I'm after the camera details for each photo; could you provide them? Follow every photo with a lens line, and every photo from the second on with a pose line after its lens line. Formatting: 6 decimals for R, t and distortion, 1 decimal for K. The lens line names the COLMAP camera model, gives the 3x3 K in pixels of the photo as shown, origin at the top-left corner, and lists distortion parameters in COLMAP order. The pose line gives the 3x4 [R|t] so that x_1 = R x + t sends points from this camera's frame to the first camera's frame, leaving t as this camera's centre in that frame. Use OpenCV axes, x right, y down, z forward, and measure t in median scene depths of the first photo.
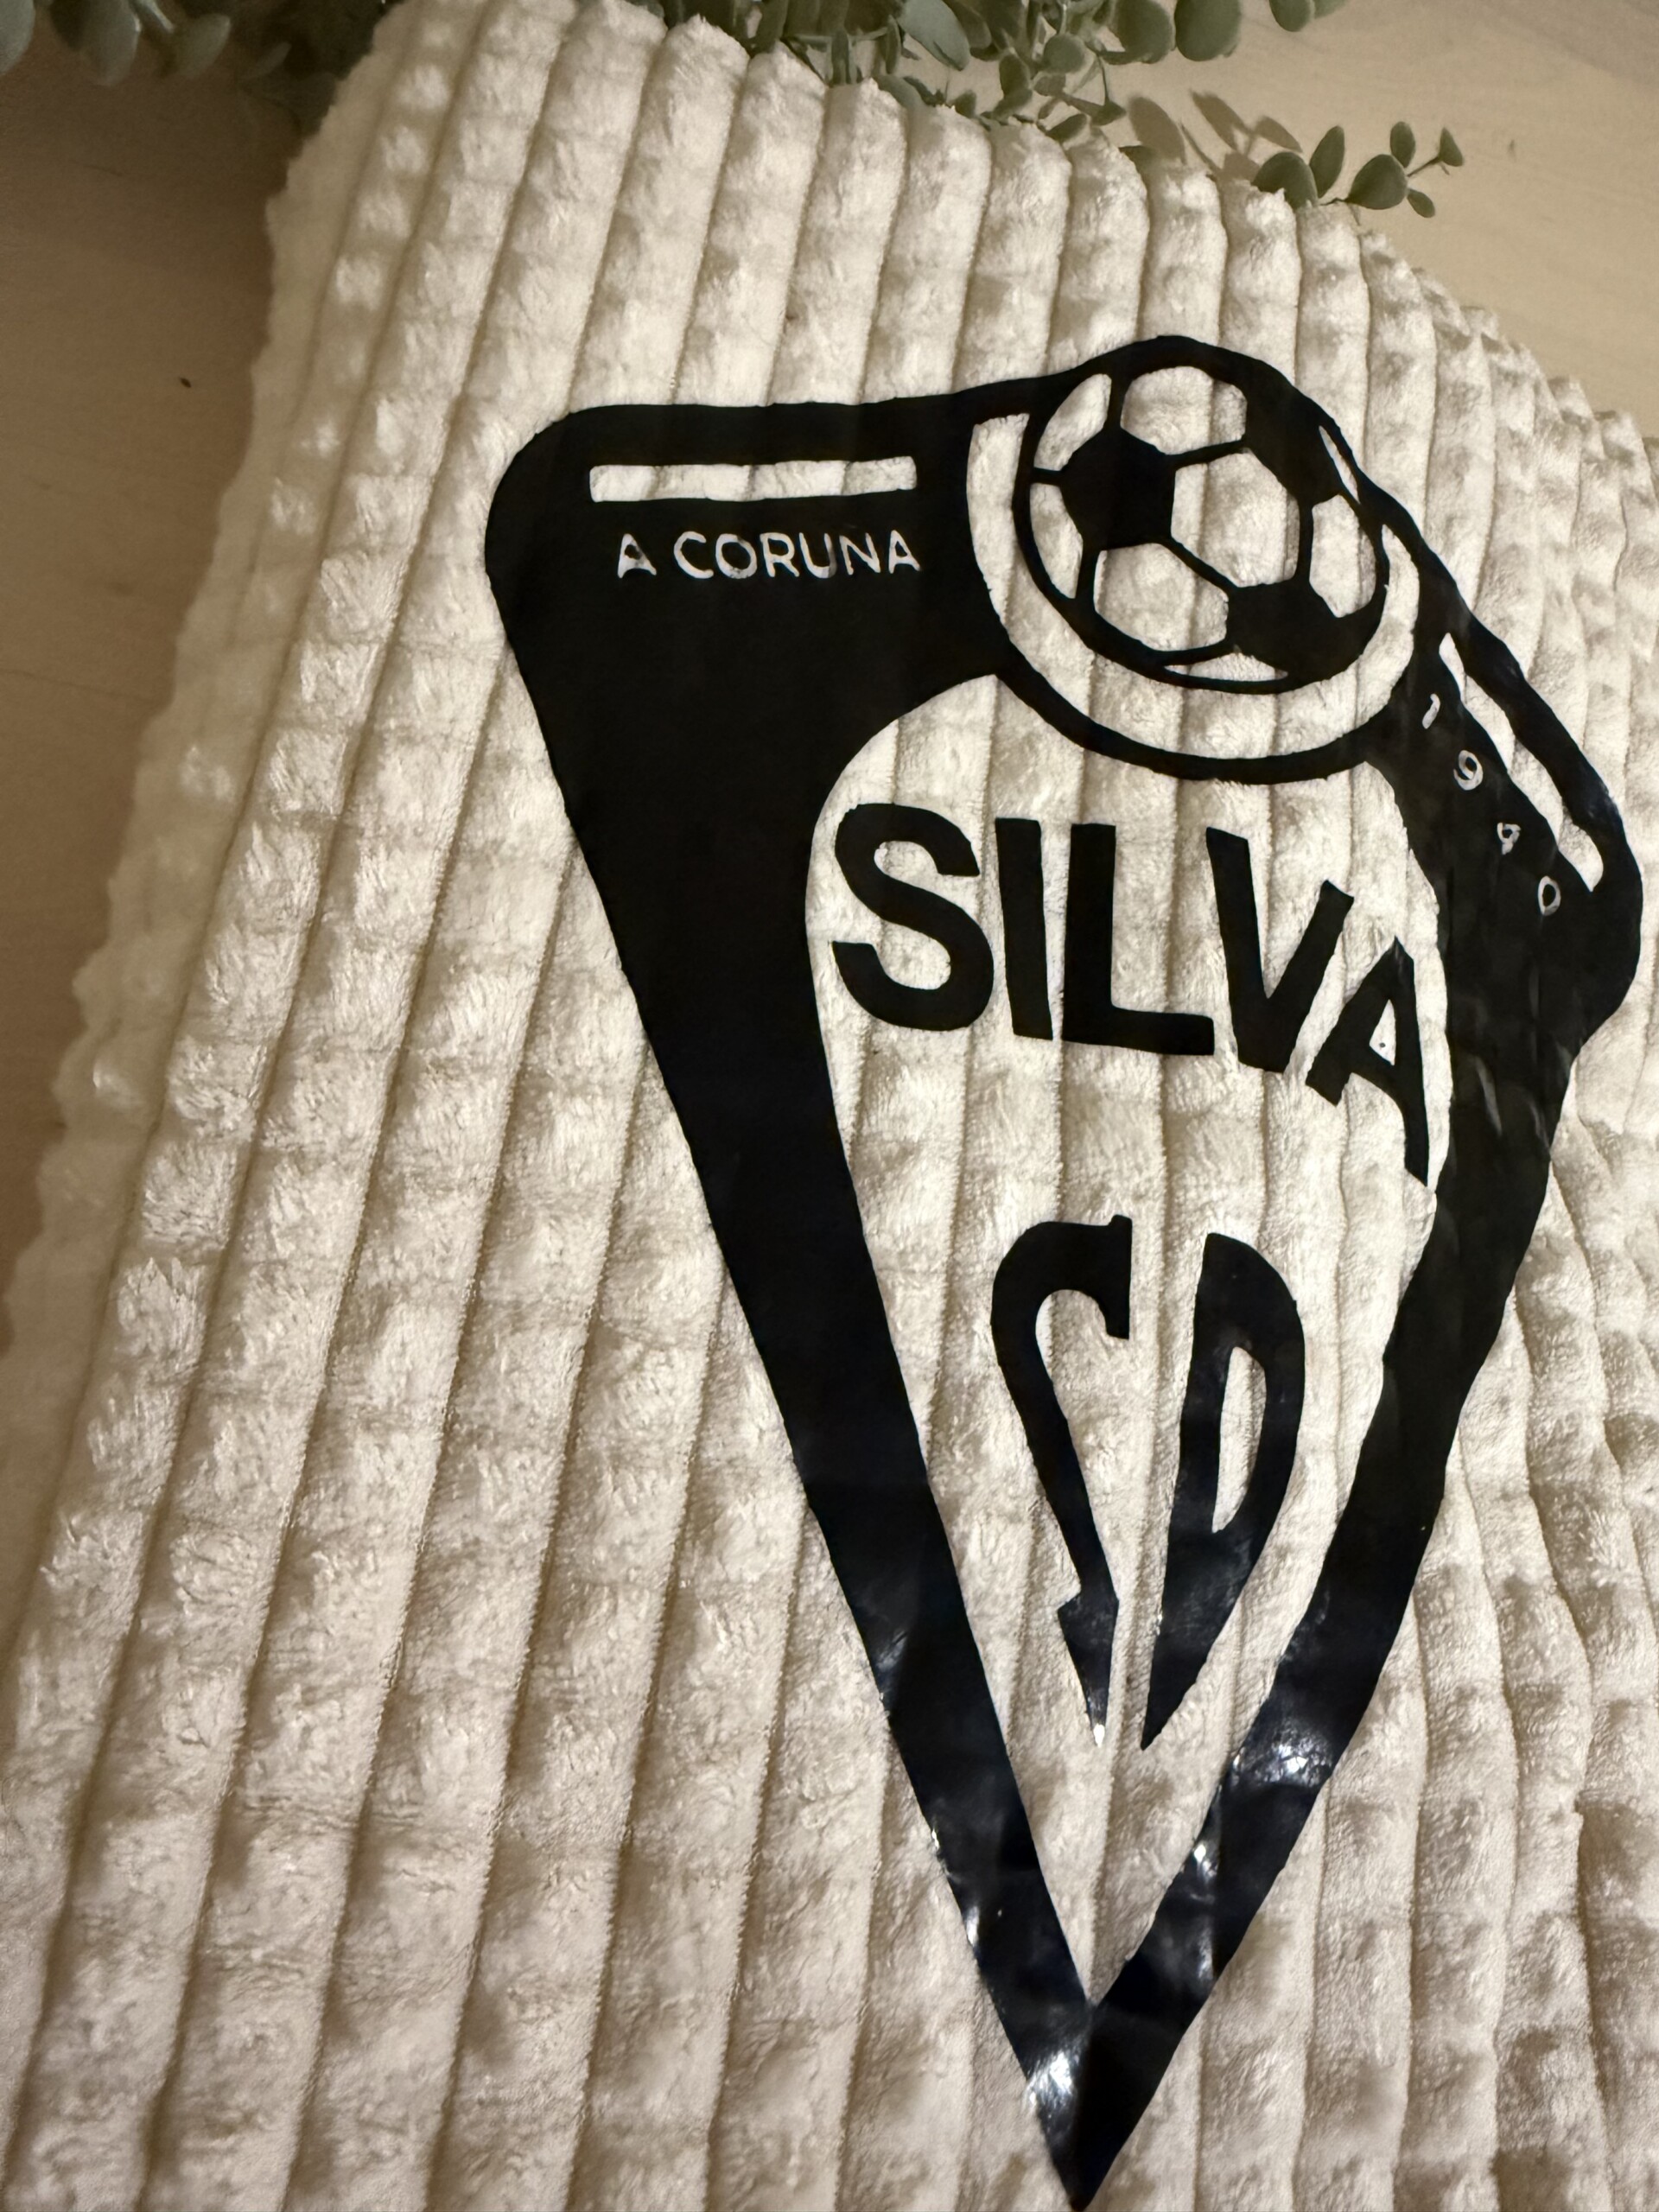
lens RADIAL K [[1544.8, 0, 830.7], [0, 1544.8, 1000.4], [0, 0, 1]] dist [0.006313, 0.002801]
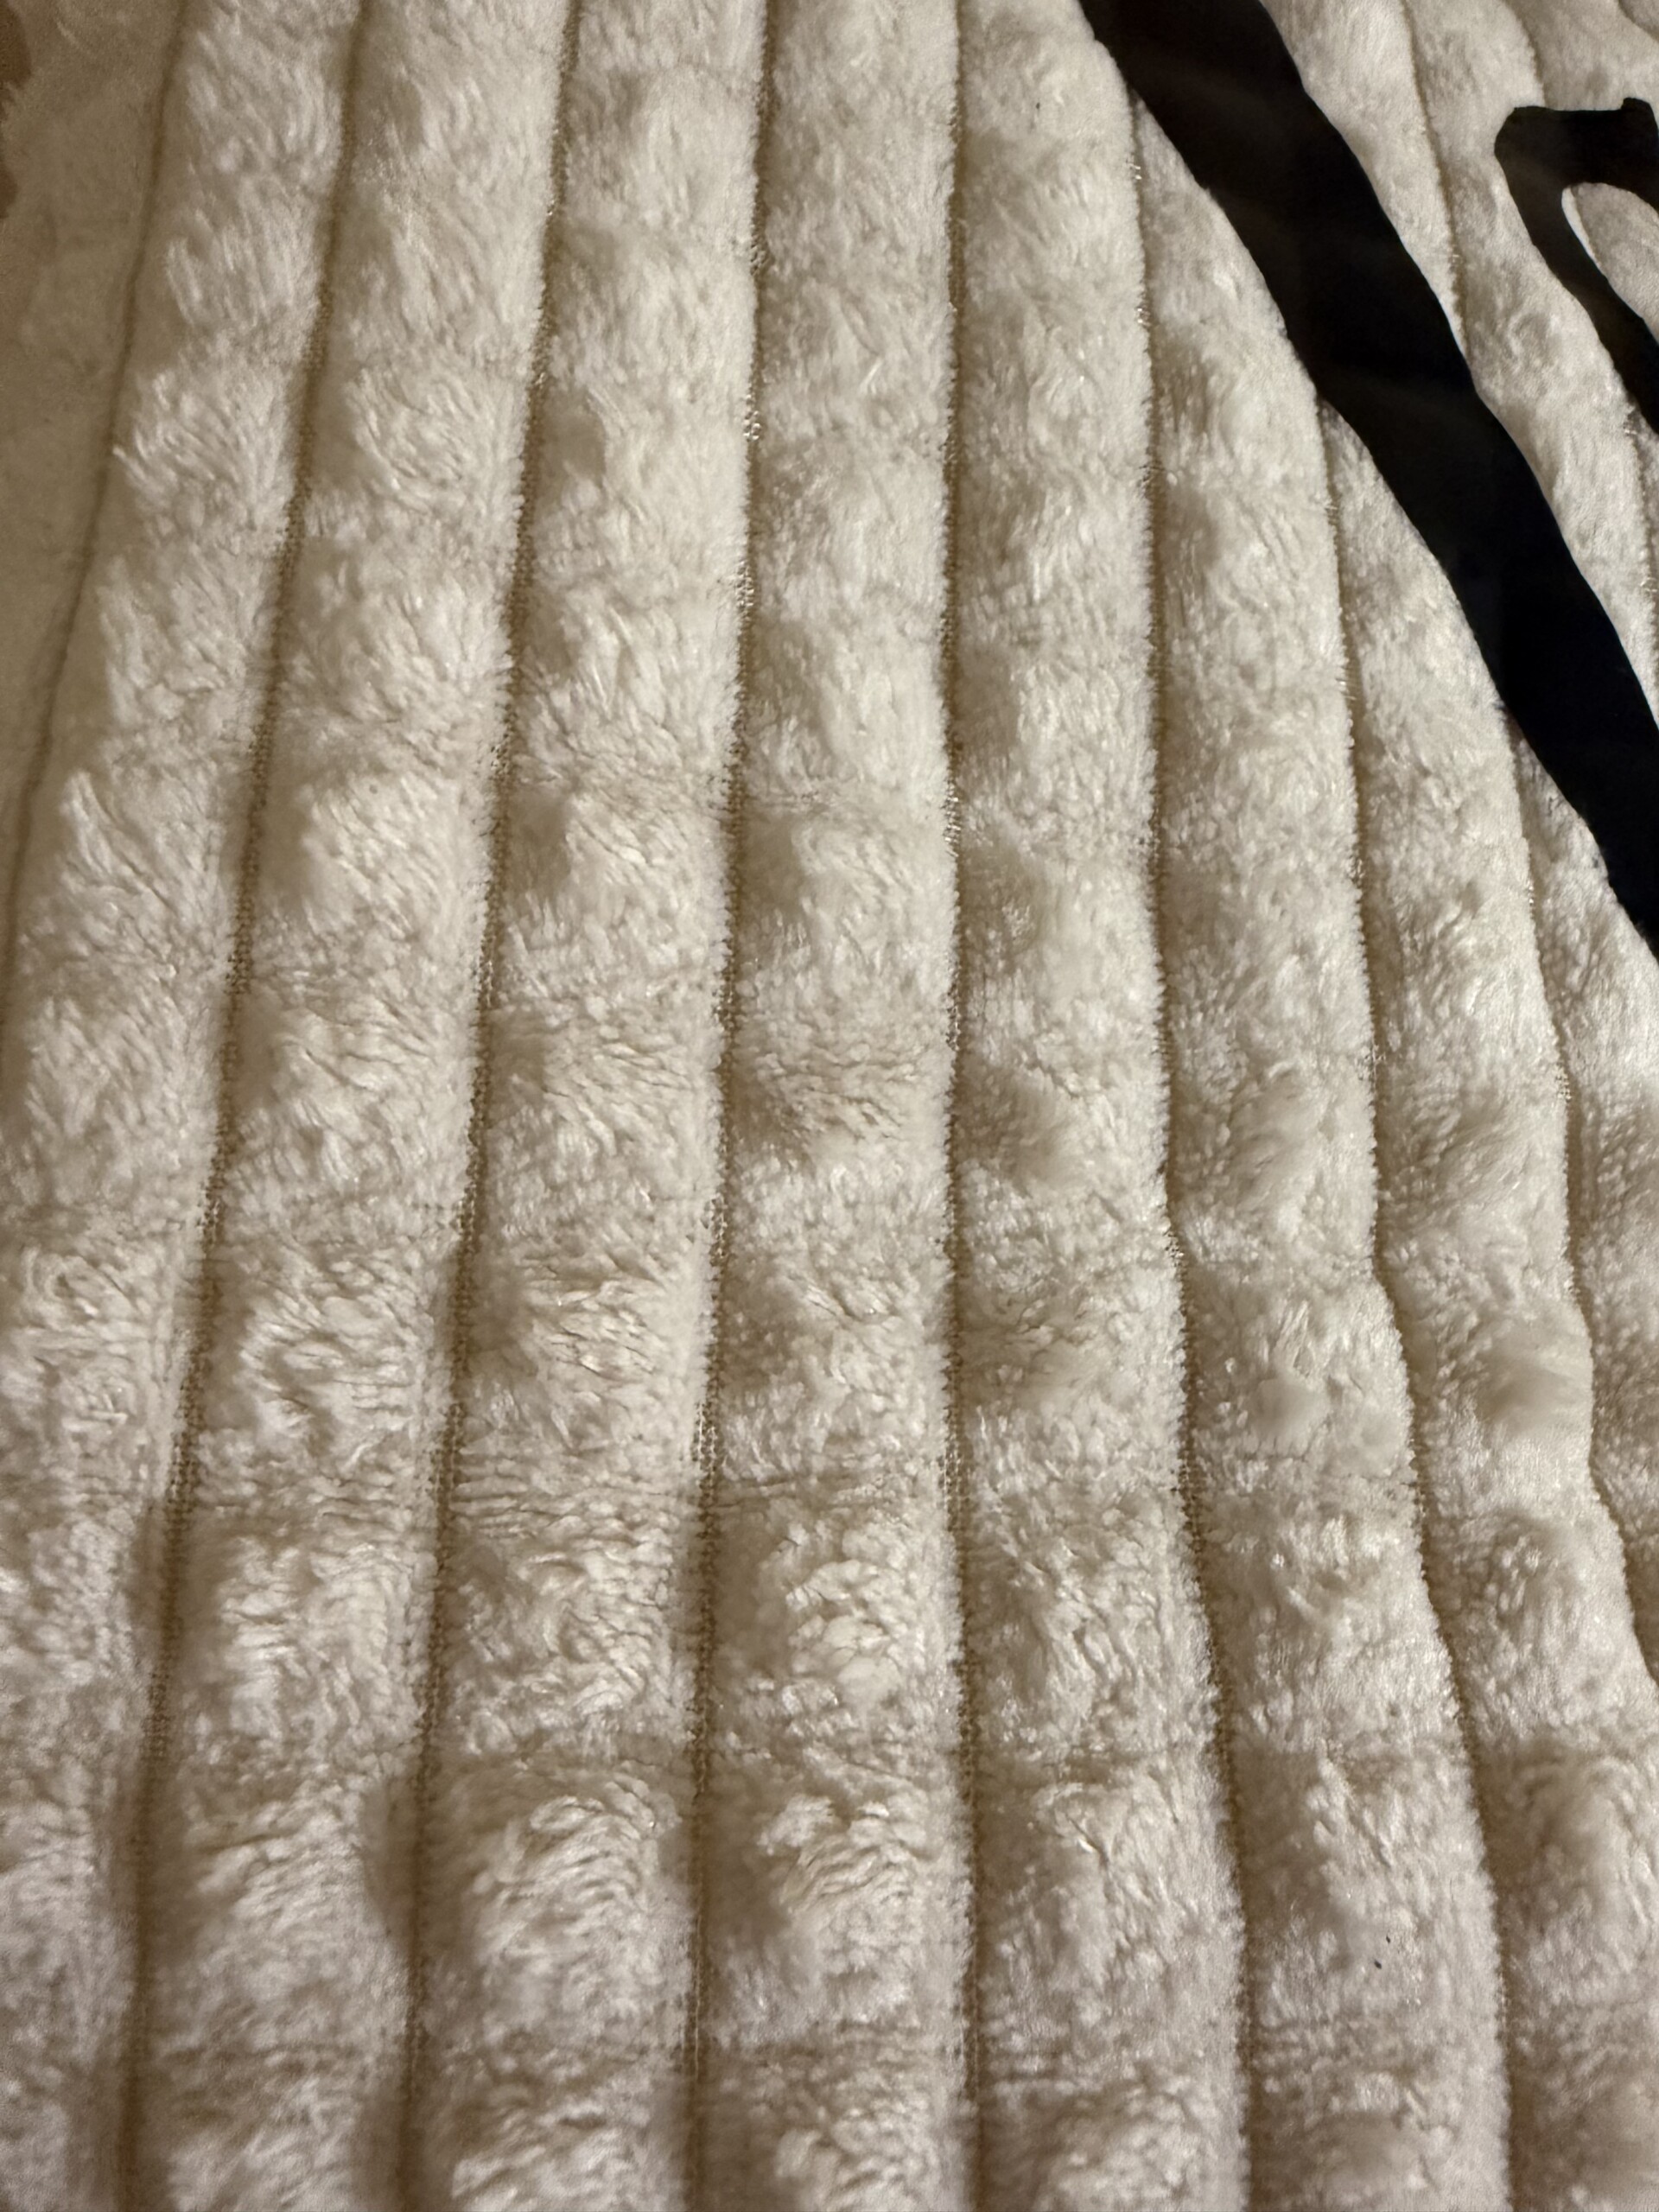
lens RADIAL K [[1544.8, 0, 830.7], [0, 1544.8, 1000.4], [0, 0, 1]] dist [0.006313, 0.002801]
pose [[0.990493, -0.112386, 0.079325, -0.314740], [0.114353, 0.993225, -0.020691, 0.604114], [-0.076462, 0.029565, 0.996634, 0.415654]]
